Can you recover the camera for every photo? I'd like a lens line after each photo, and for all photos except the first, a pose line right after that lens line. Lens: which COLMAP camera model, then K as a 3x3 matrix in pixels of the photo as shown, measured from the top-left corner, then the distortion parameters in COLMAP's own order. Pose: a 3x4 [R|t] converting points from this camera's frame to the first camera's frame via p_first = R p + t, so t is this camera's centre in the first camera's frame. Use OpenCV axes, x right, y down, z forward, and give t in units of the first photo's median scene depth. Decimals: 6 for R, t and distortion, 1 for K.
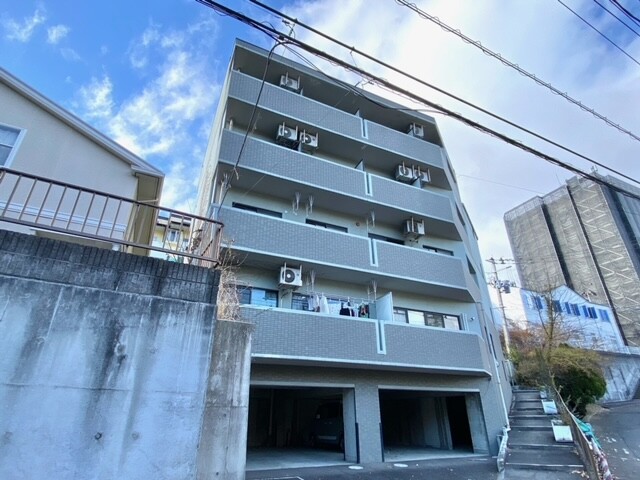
lens RADIAL K [[354.4, 0, 320.3], [0, 354.4, 237.3], [0, 0, 1]] dist [0.023416, -0.024024]
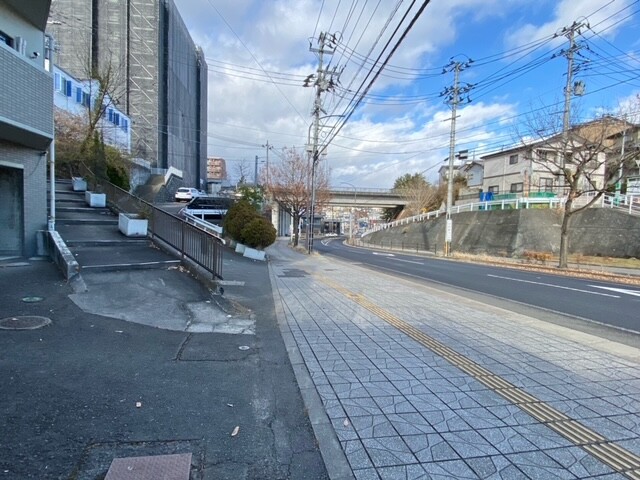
lens RADIAL K [[354.4, 0, 320.3], [0, 354.4, 237.3], [0, 0, 1]] dist [0.023416, -0.024024]
pose [[0.320329, -0.032721, 0.946741, 0.023609], [-0.451685, 0.873206, 0.183007, 0.219421], [-0.832688, -0.486251, 0.264934, 0.401157]]
